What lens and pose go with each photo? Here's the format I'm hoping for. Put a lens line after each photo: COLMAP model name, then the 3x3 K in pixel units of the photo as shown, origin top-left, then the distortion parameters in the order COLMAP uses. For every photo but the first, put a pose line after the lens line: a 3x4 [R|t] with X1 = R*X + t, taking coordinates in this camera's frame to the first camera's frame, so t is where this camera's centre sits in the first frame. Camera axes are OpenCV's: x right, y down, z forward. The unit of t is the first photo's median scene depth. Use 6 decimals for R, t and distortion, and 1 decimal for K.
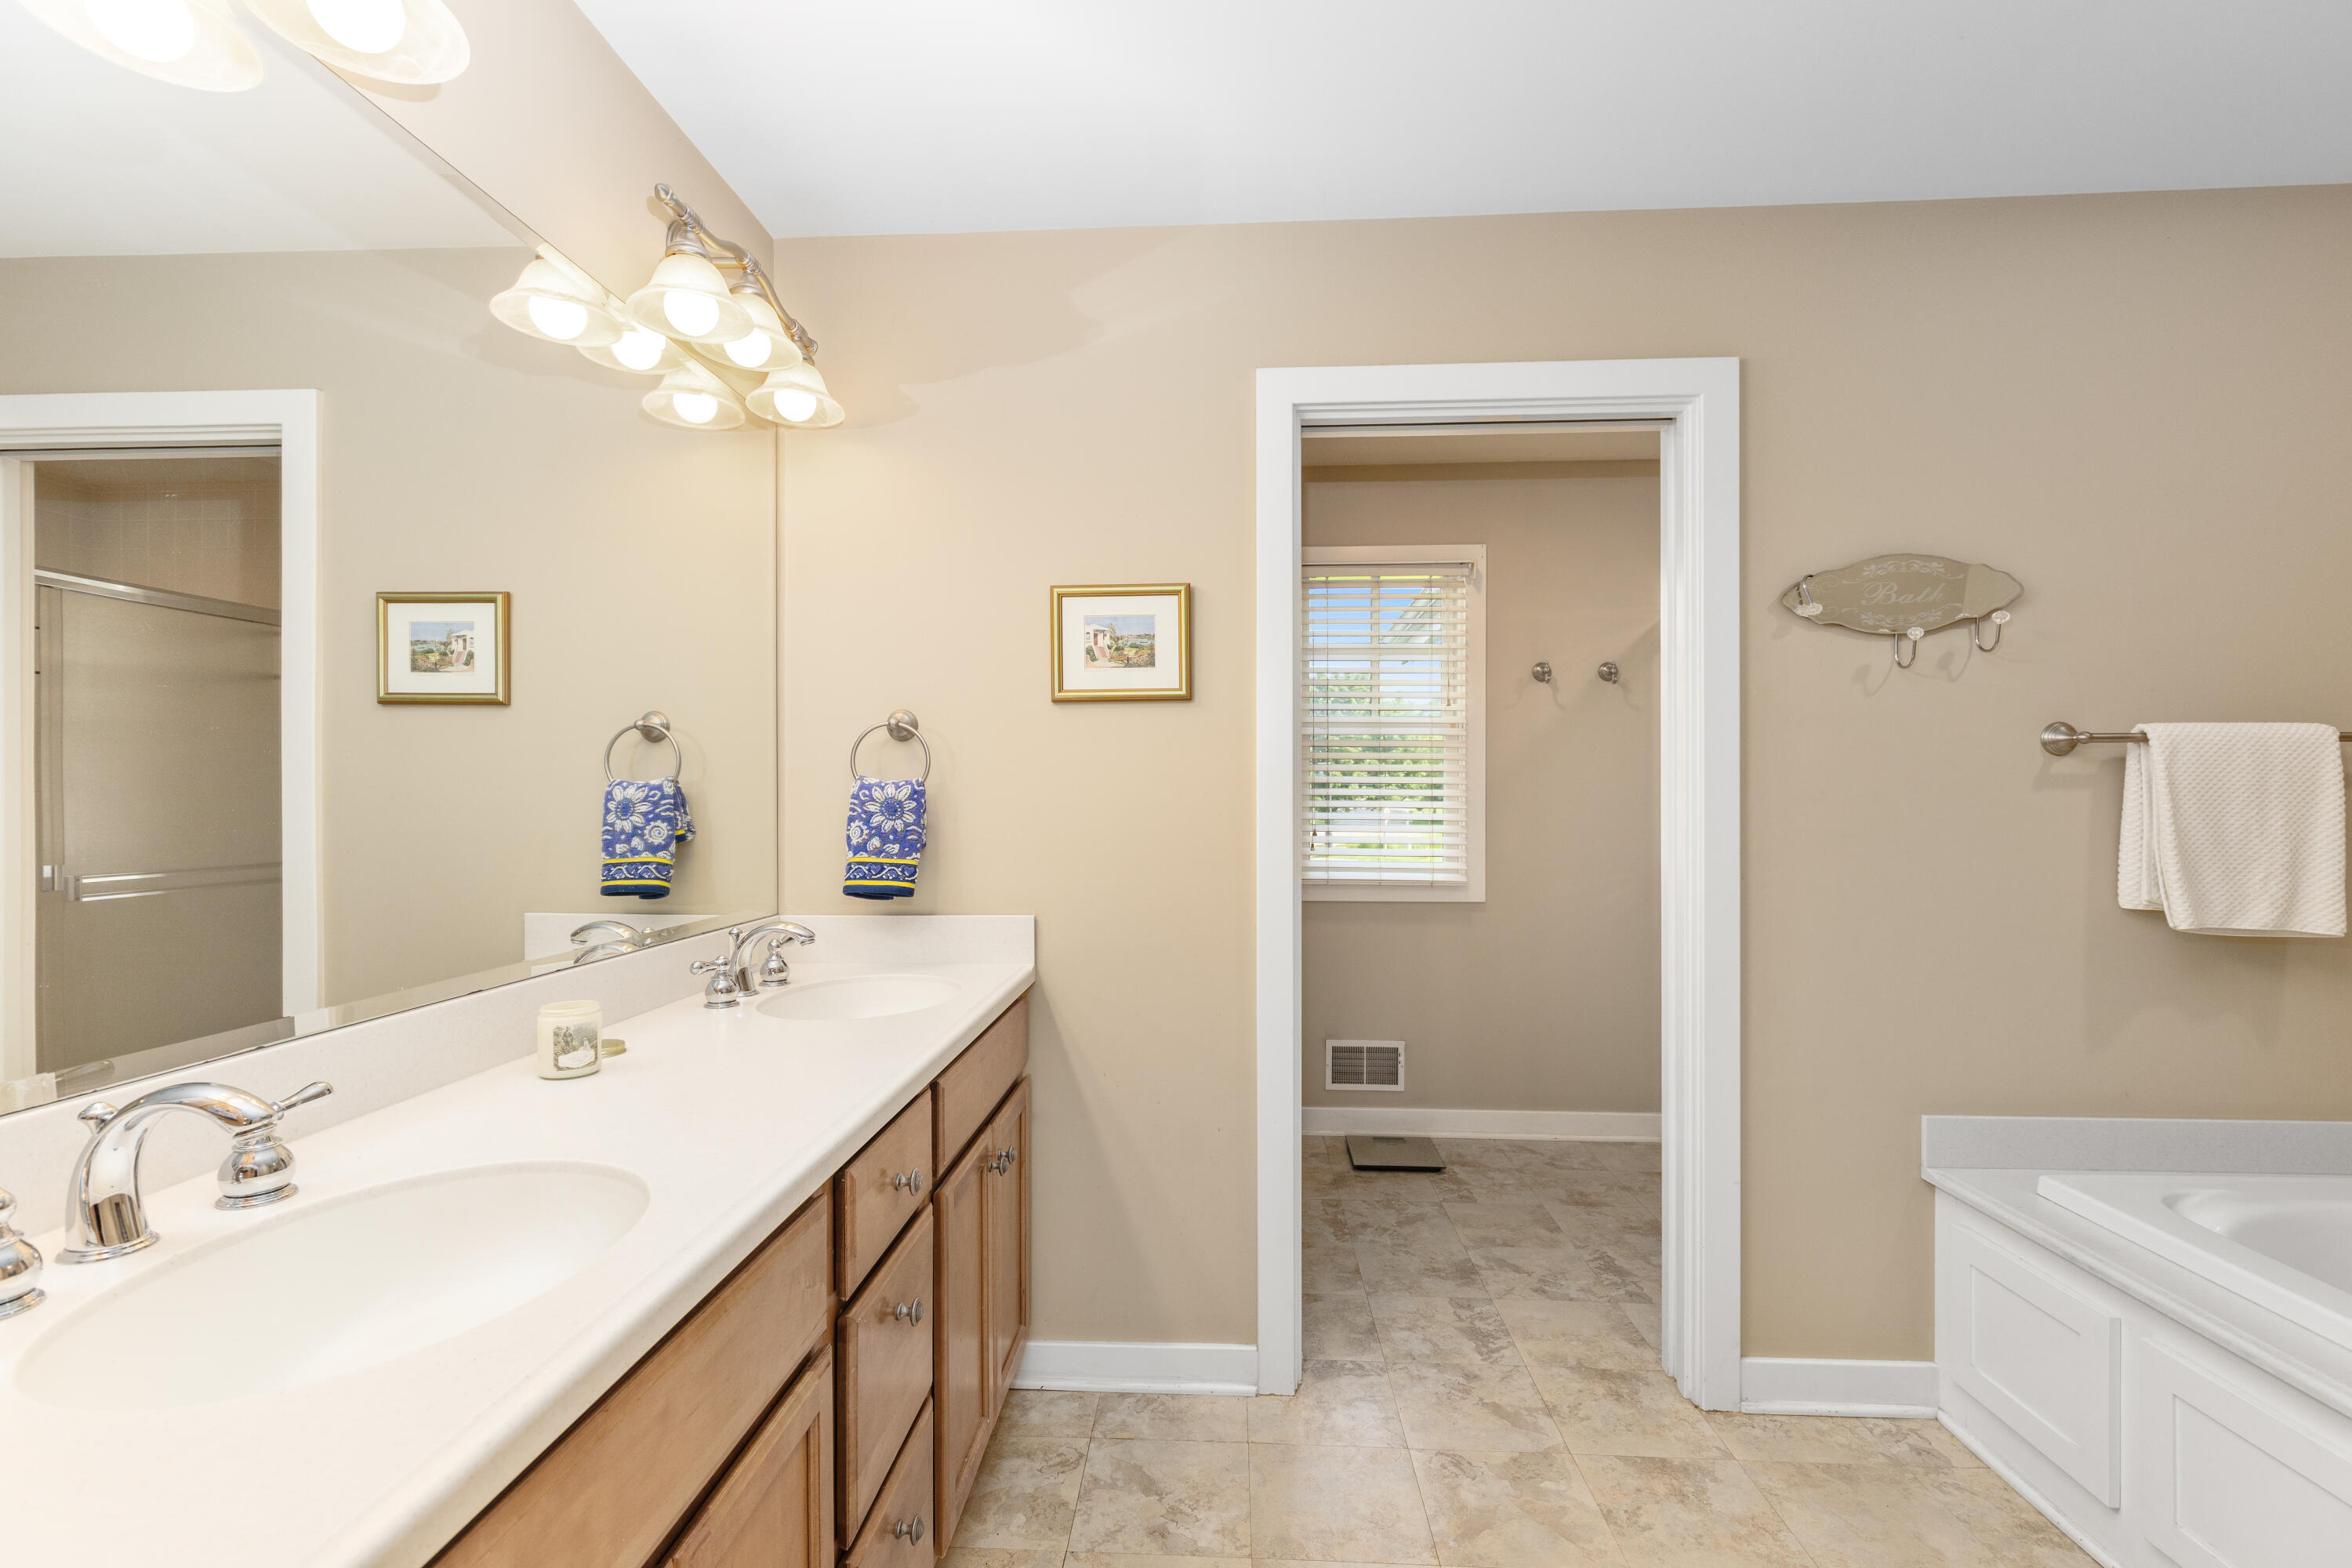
lens RADIAL K [[1053.5, 0, 1174.7], [0, 1053.5, 796.6], [0, 0, 1]] dist [0.001890, -0.000538]
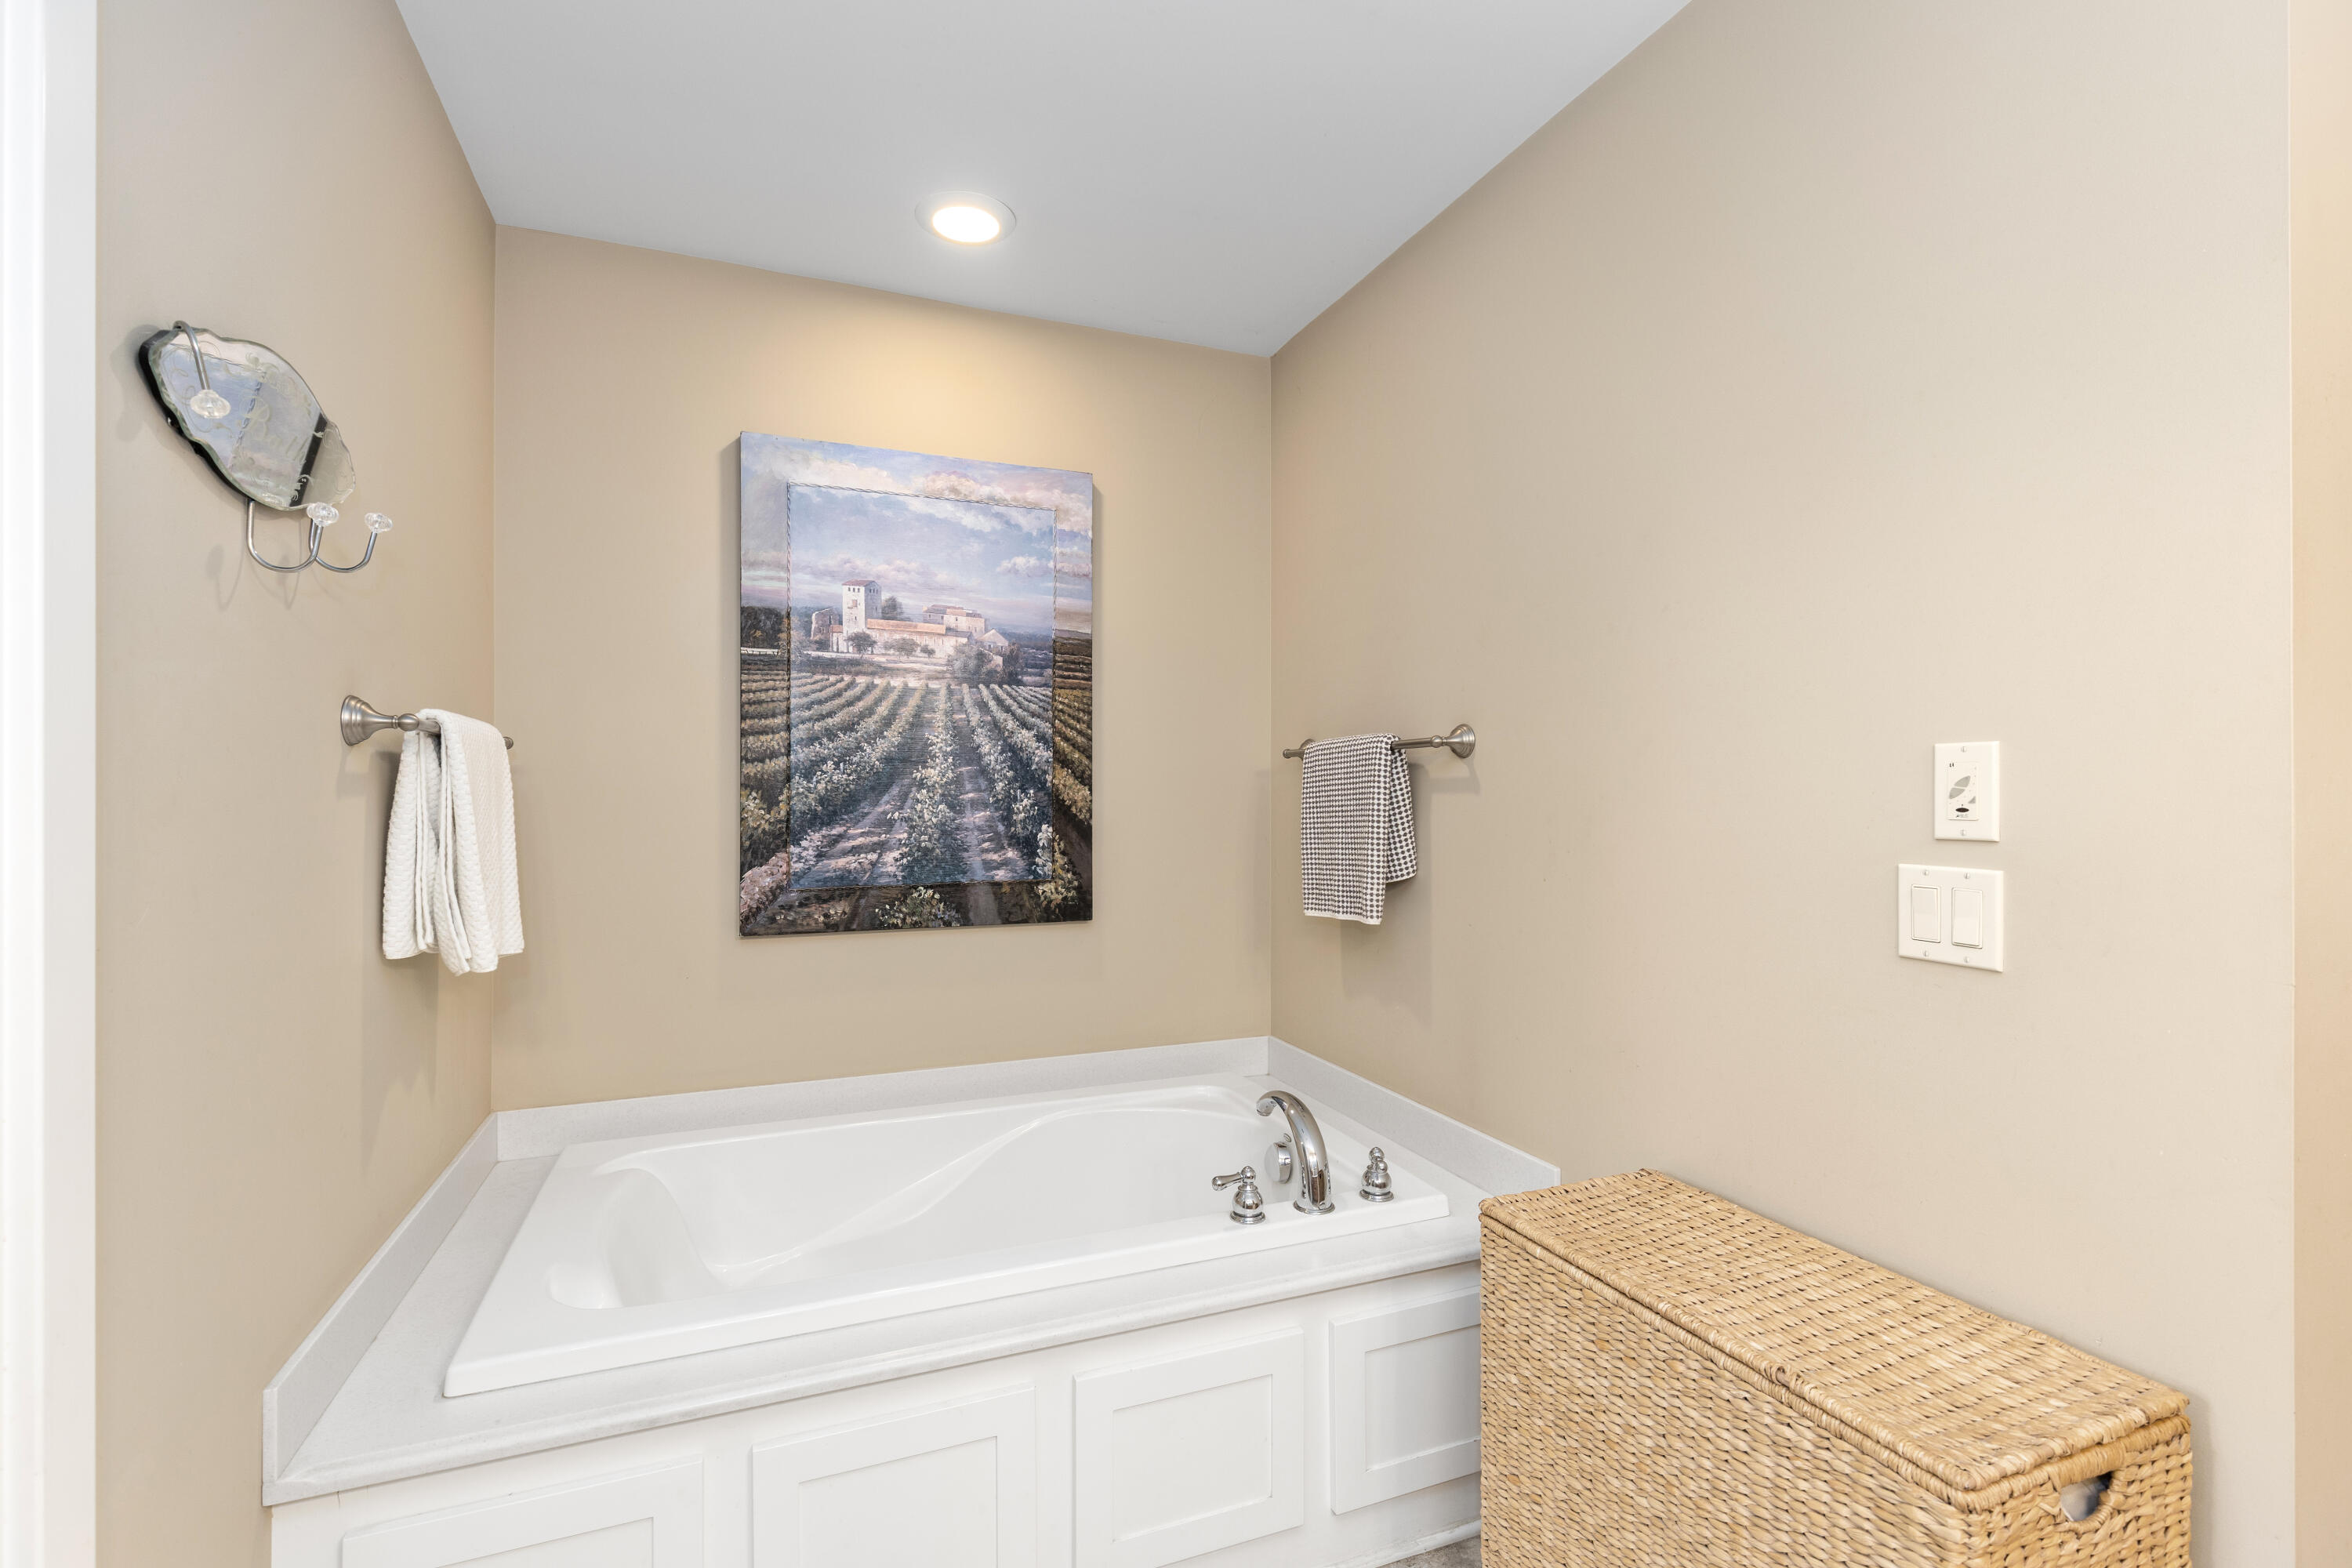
lens RADIAL K [[1053.5, 0, 1174.7], [0, 1053.5, 796.6], [0, 0, 1]] dist [0.001890, -0.000538]
pose [[-0.427704, -0.006293, 0.903897, 0.013155], [0.002373, 0.999965, 0.008085, -0.010658], [-0.903916, 0.005603, -0.427674, 0.830318]]
